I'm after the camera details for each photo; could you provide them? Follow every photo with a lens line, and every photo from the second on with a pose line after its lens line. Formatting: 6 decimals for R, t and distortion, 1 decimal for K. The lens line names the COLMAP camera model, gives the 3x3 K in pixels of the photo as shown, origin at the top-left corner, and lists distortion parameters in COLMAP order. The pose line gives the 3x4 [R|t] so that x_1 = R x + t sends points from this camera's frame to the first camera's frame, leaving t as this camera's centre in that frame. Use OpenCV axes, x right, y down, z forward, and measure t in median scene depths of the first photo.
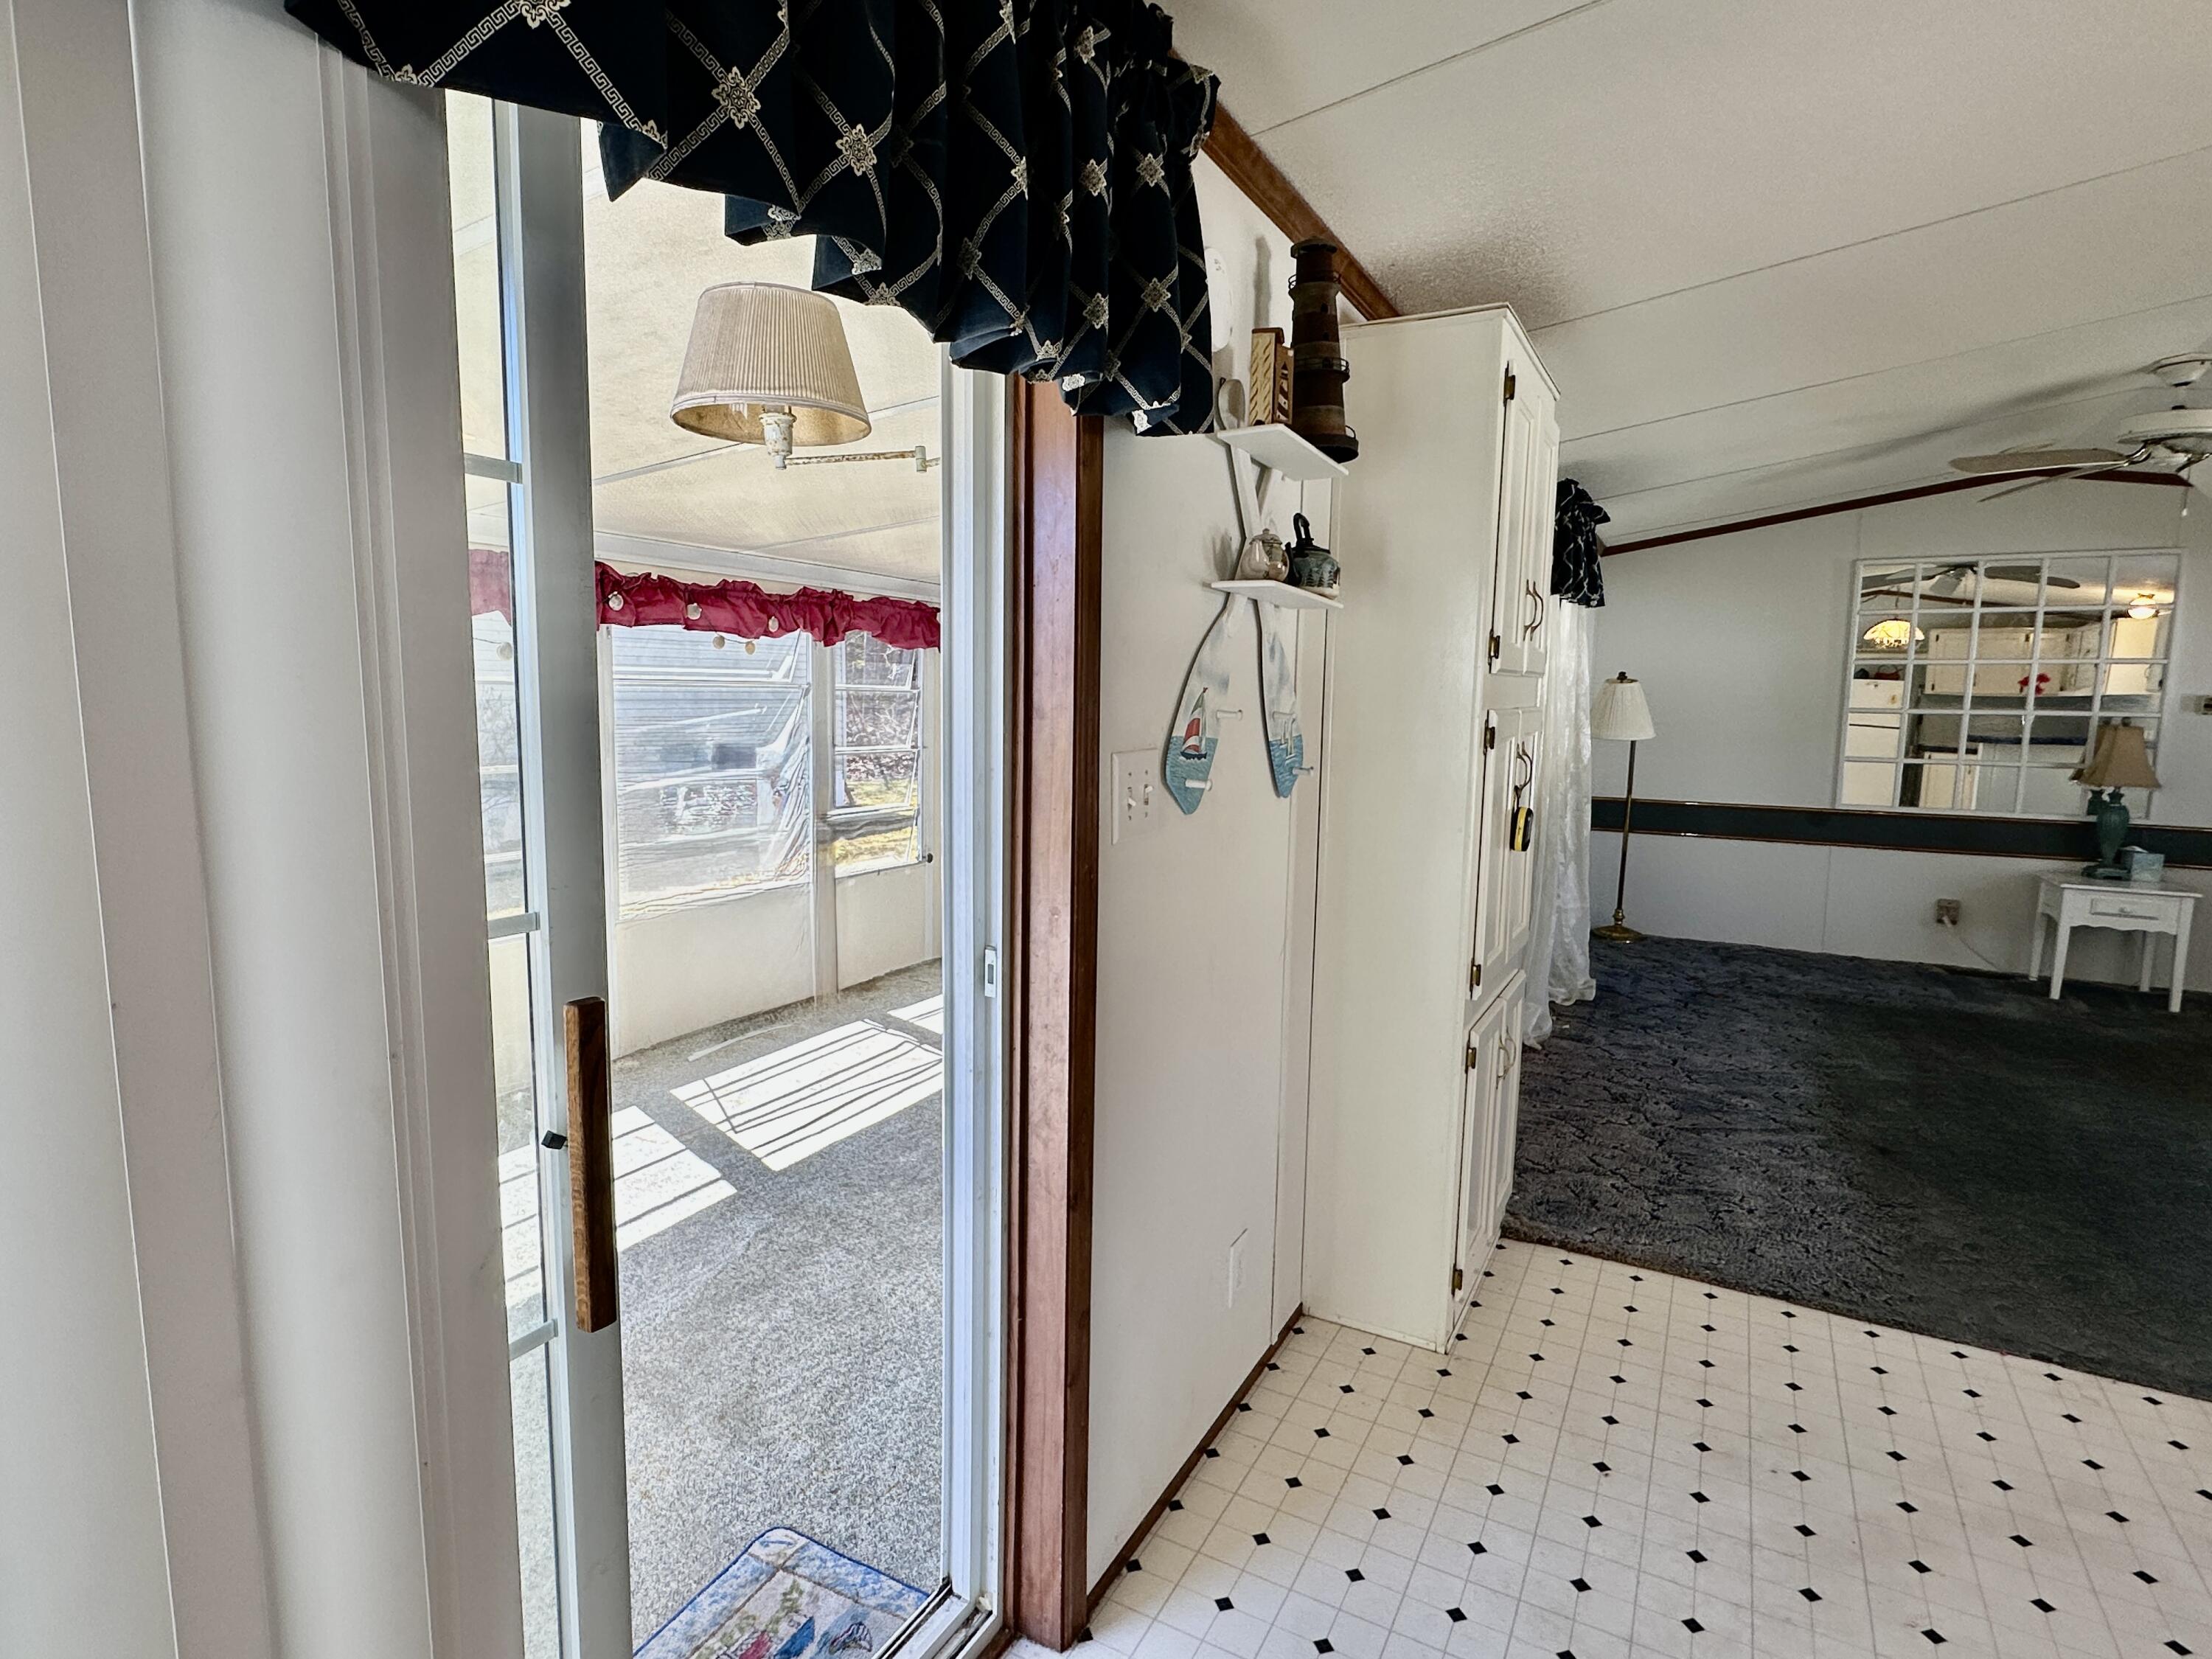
lens RADIAL K [[1146.4, 0, 1099.4], [0, 1146.4, 837.7], [0, 0, 1]] dist [-0.006678, 0.001814]
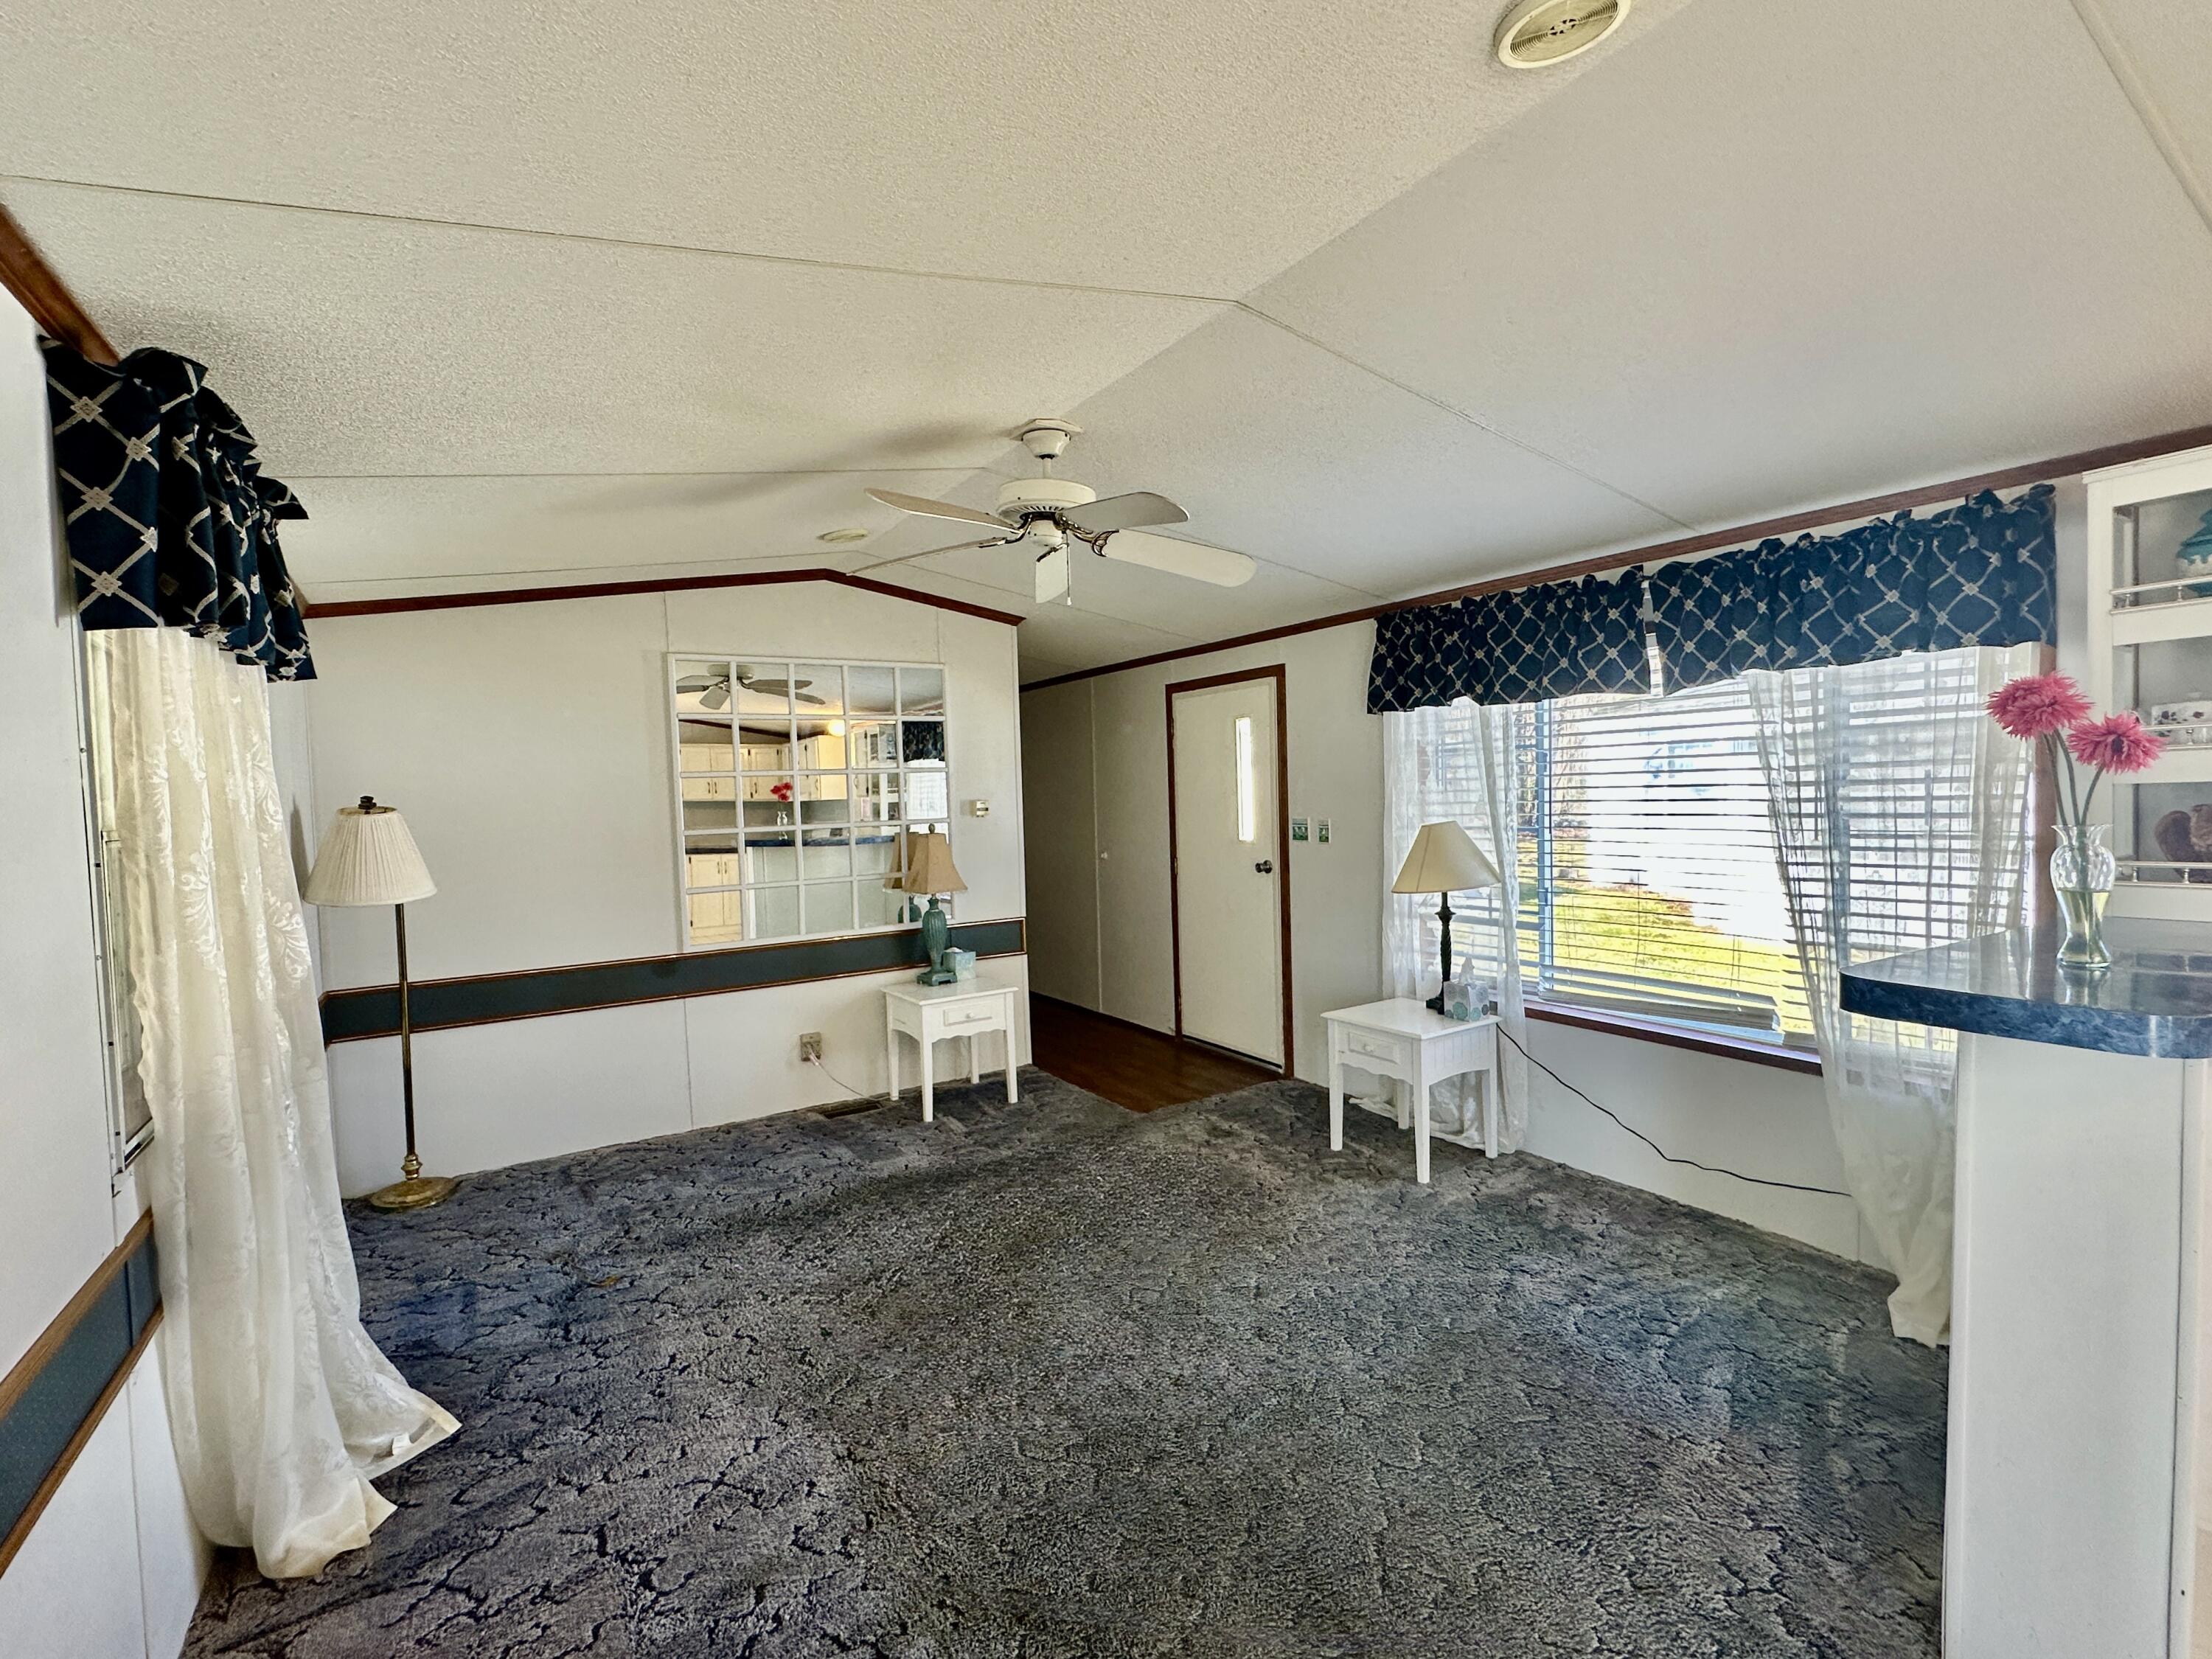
lens RADIAL K [[1003.1, 0, 1104.8], [0, 1003.1, 834.0], [0, 0, 1]] dist [-0.002976, 0.000971]
pose [[0.480158, -0.066131, 0.874686, 0.228633], [0.148643, 0.988867, -0.006834, -0.081574], [-0.864496, 0.133297, 0.484642, 0.521875]]
